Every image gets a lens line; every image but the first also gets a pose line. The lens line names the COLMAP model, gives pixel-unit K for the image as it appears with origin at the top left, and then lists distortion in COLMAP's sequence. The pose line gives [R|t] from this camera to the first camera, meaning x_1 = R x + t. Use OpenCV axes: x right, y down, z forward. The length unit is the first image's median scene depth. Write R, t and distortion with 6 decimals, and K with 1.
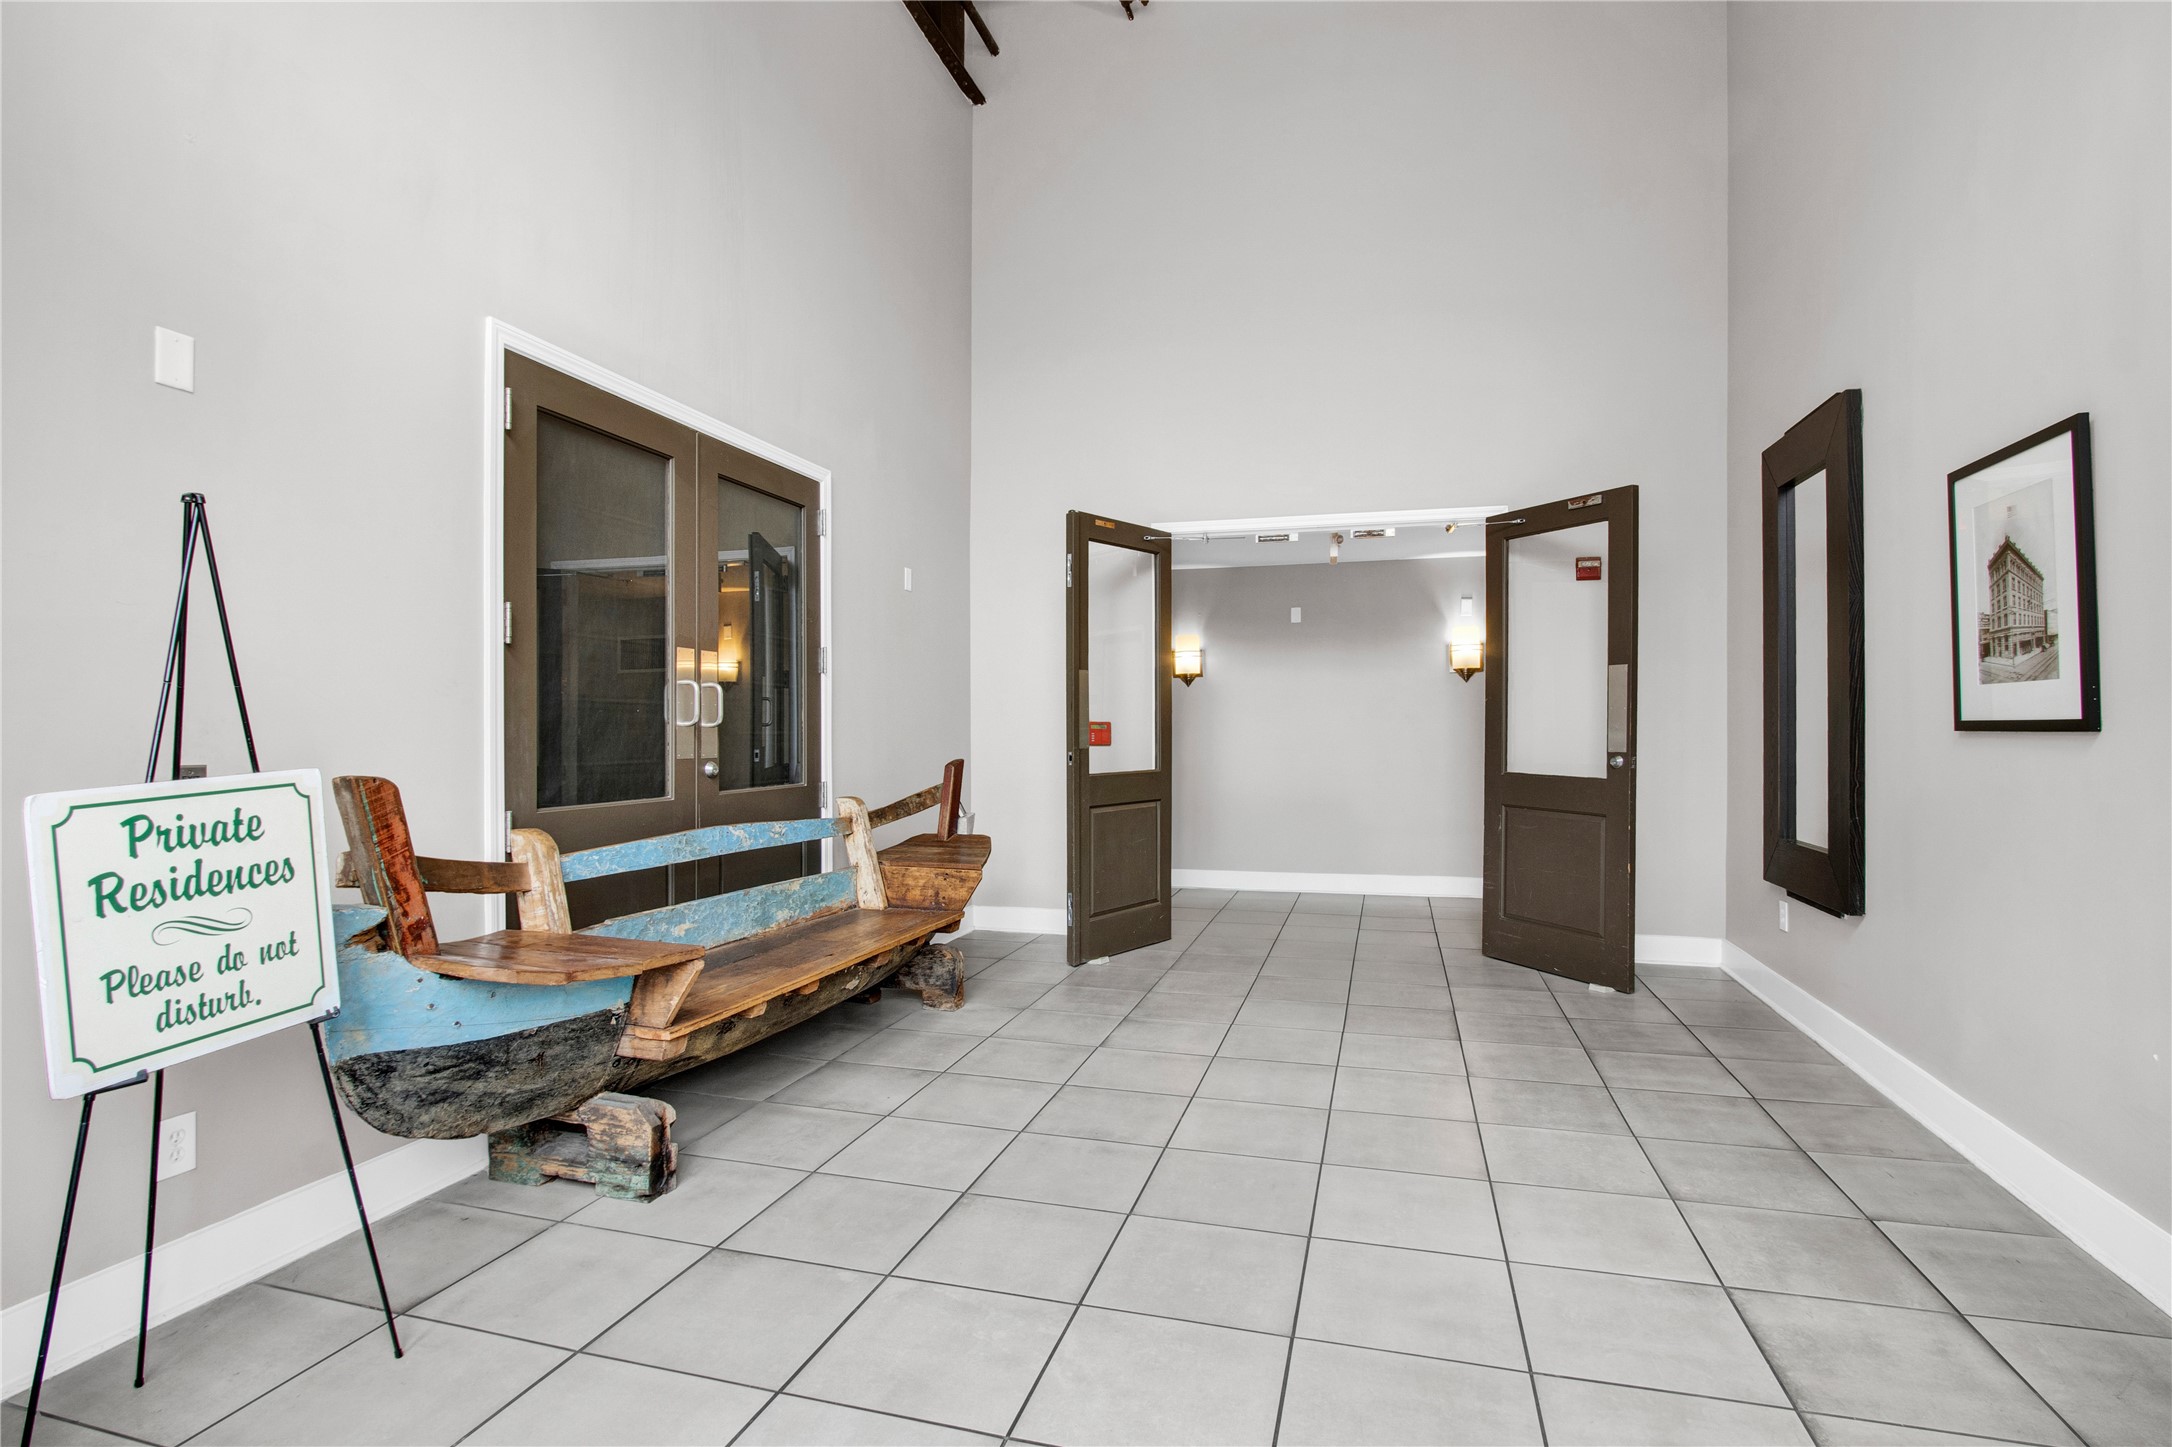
lens RADIAL K [[1069.2, 0, 1083.5], [0, 1069.2, 720.8], [0, 0, 1]] dist [0.003766, 0.000386]
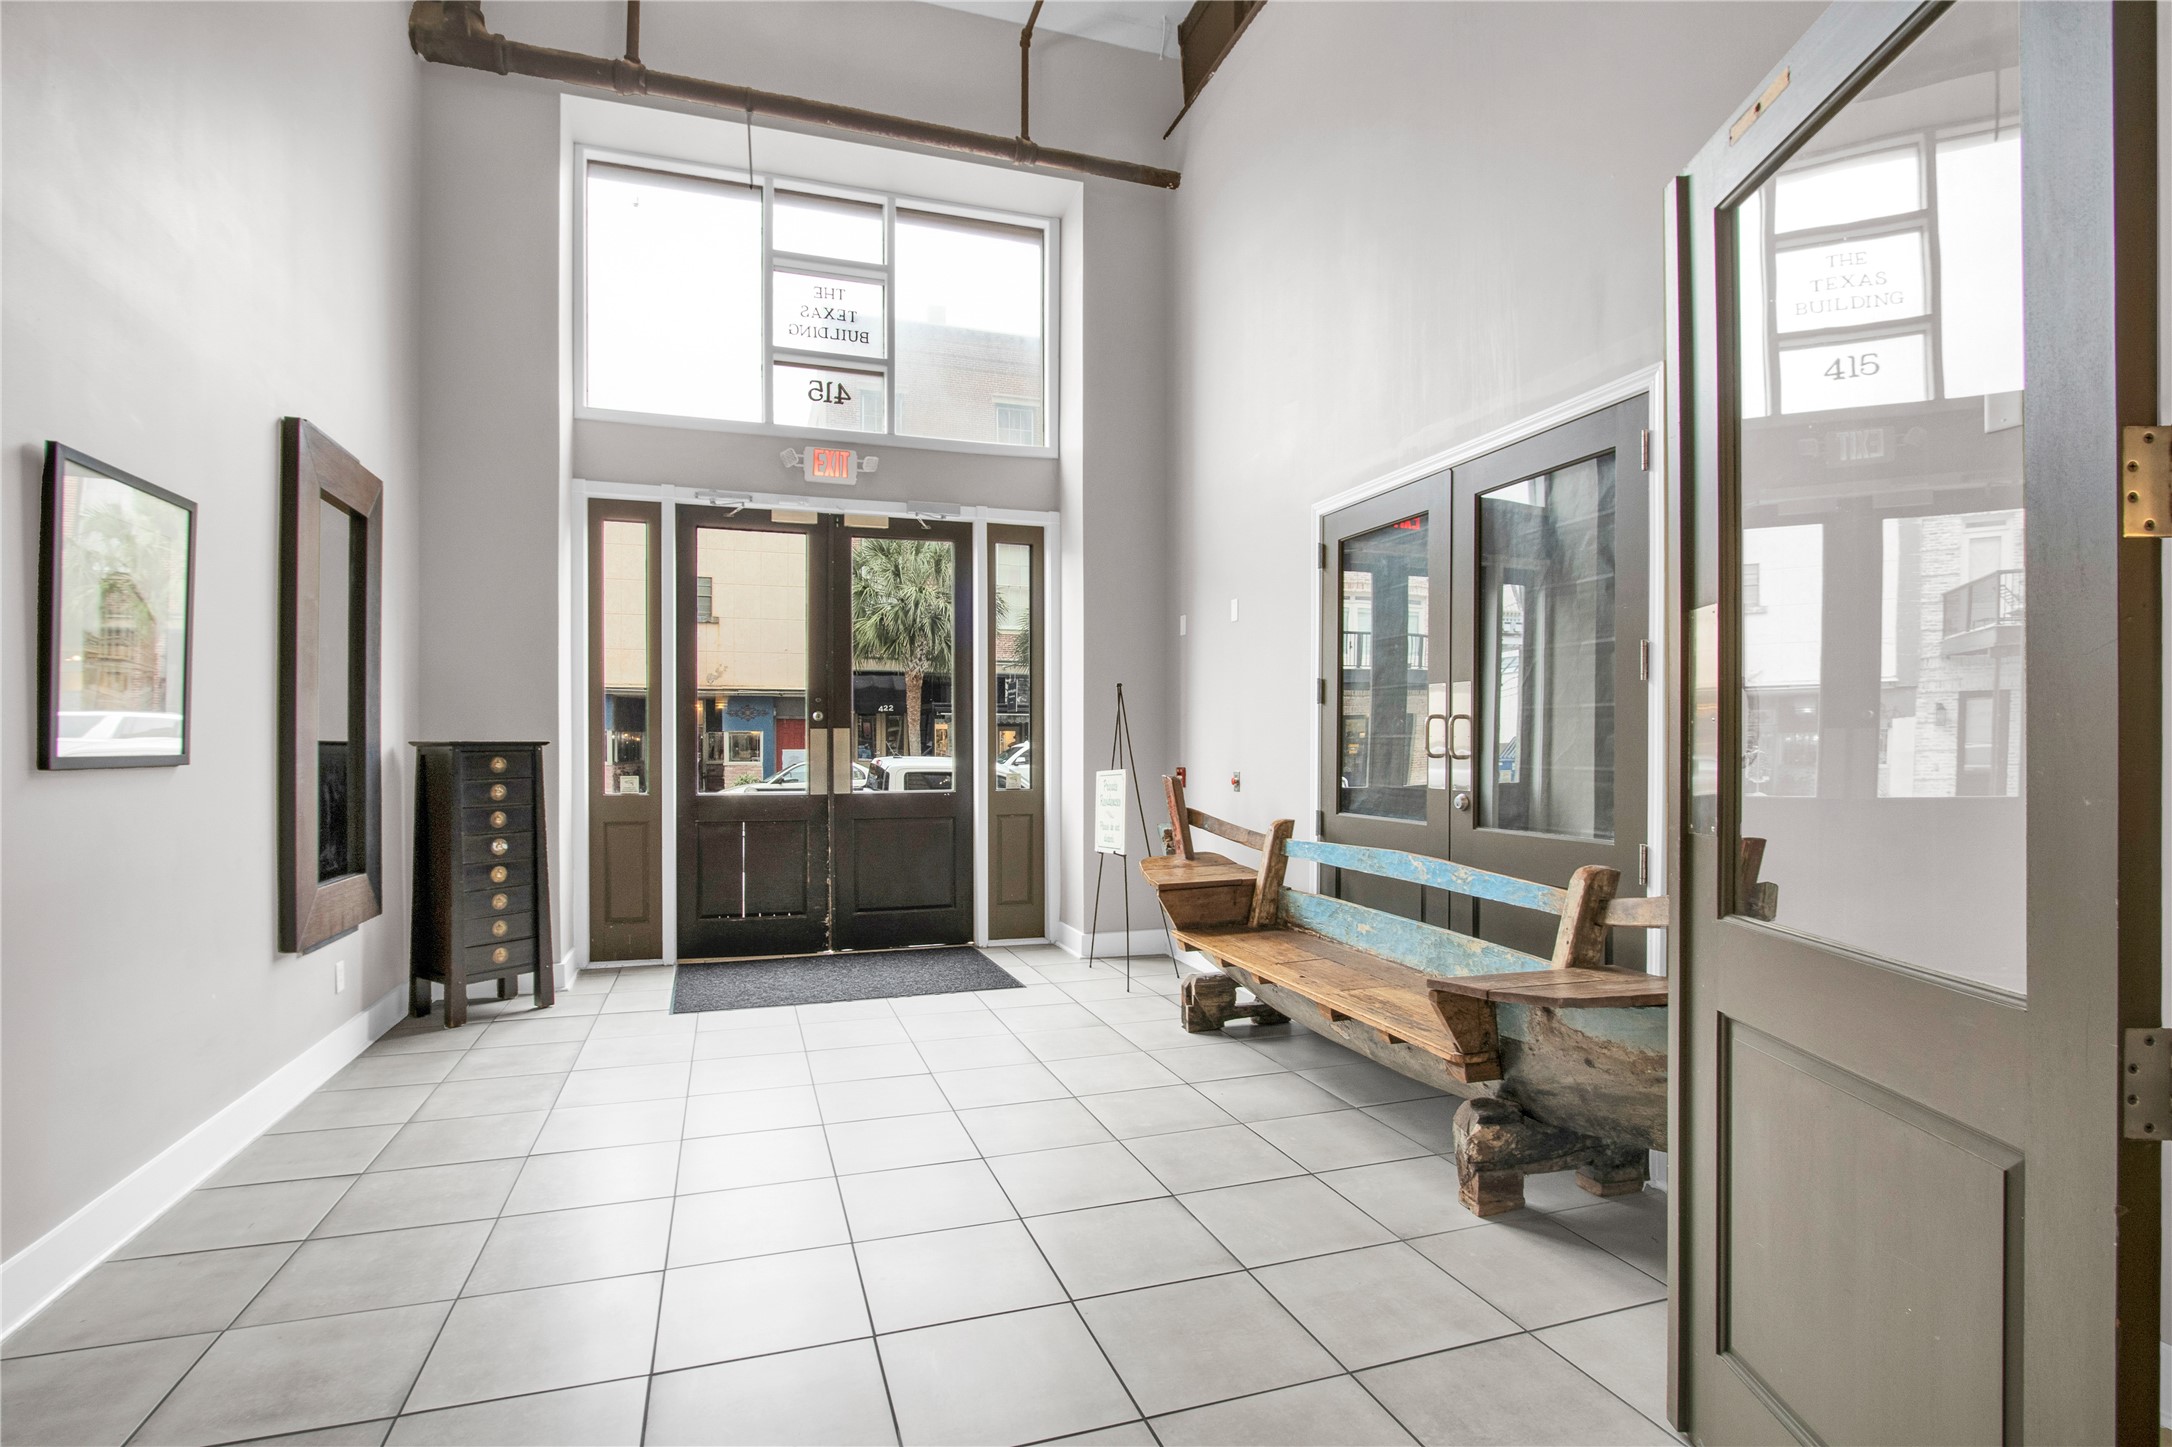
lens RADIAL K [[1069.2, 0, 1085.1], [0, 1069.2, 739.1], [0, 0, 1]] dist [0.003766, 0.000386]
pose [[-0.823563, -0.004414, -0.567208, 0.547282], [0.003082, 0.999920, -0.012256, -0.000816], [0.567217, -0.011841, -0.823483, 1.785785]]
